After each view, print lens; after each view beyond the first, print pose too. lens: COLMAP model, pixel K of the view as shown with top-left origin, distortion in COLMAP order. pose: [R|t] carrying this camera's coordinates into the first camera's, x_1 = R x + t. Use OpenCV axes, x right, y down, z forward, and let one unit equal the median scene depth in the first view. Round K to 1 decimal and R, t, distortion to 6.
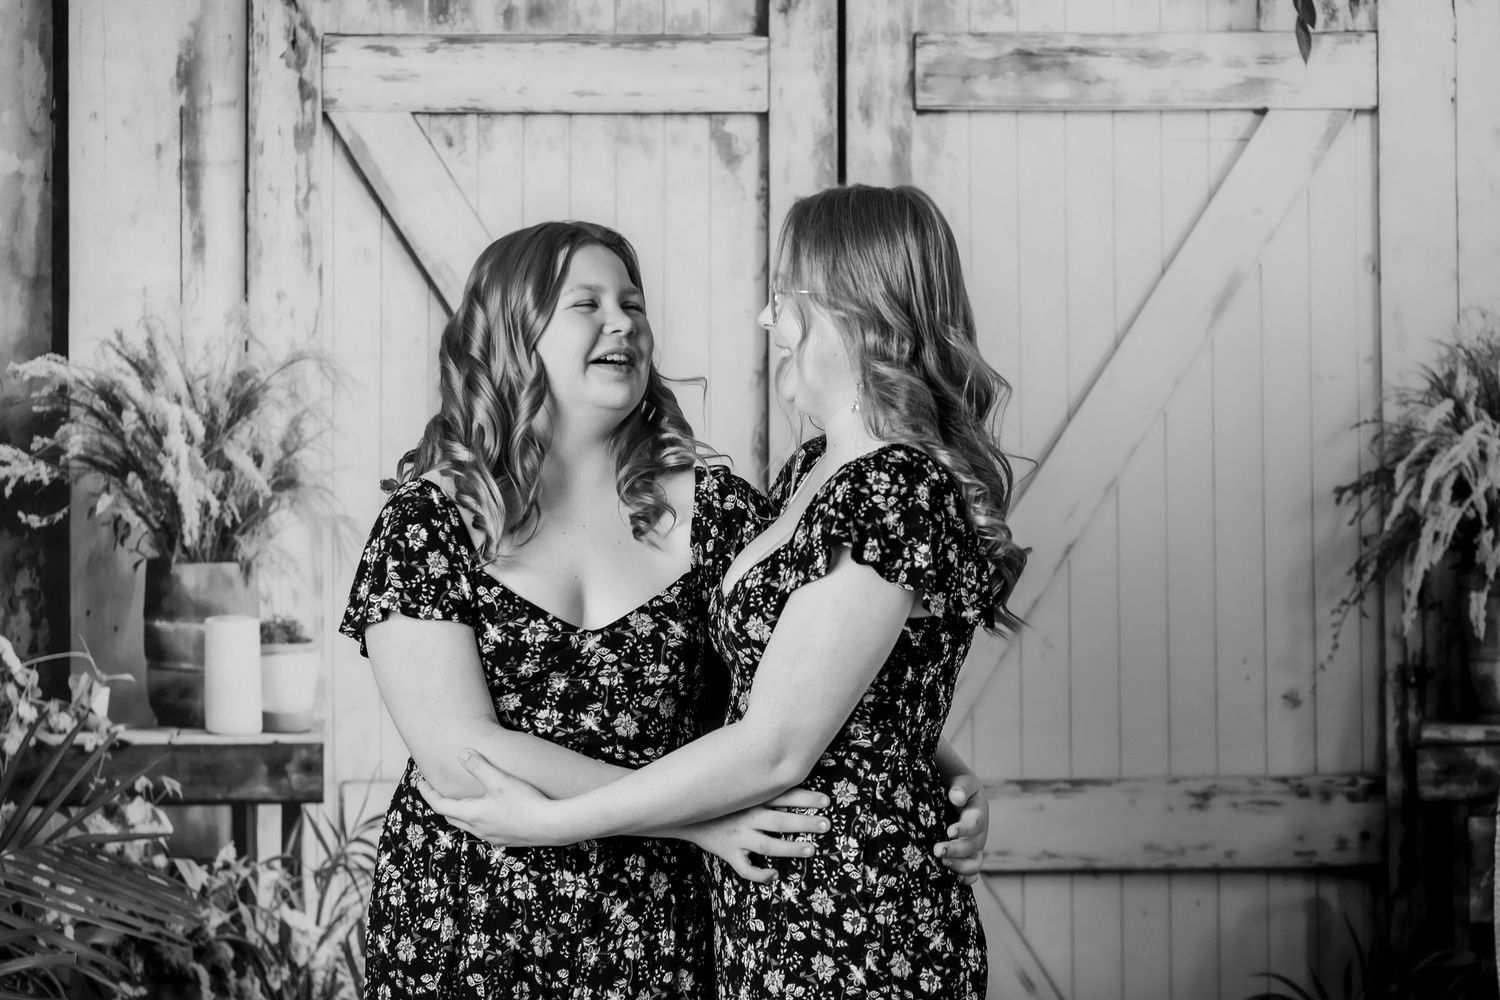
lens RADIAL K [[6819.4, 0, 865.0], [0, 6819.4, 498.9], [0, 0, 1]] dist [-0.023480, 0.000000]
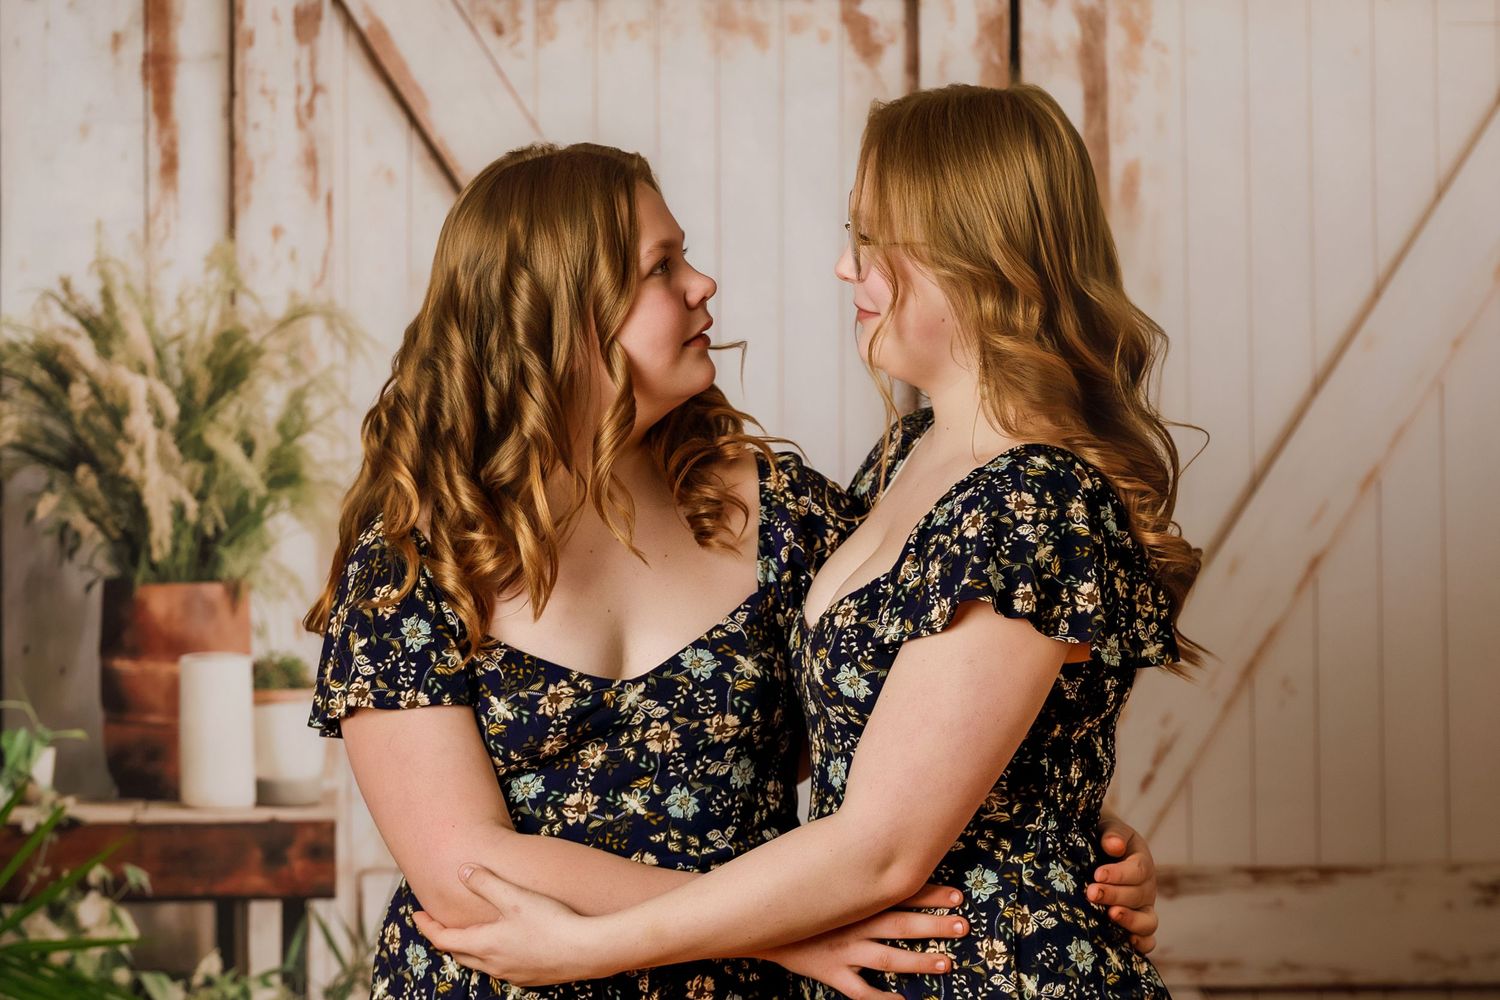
lens RADIAL K [[6819.4, 0, 863.9], [0, 6819.4, 487.3], [0, 0, 1]] dist [-0.023480, 0.000000]
pose [[0.999701, -0.002298, -0.024328, -0.001810], [0.002108, 0.999967, -0.007869, 0.004783], [0.024345, 0.007815, 0.999673, 0.240932]]
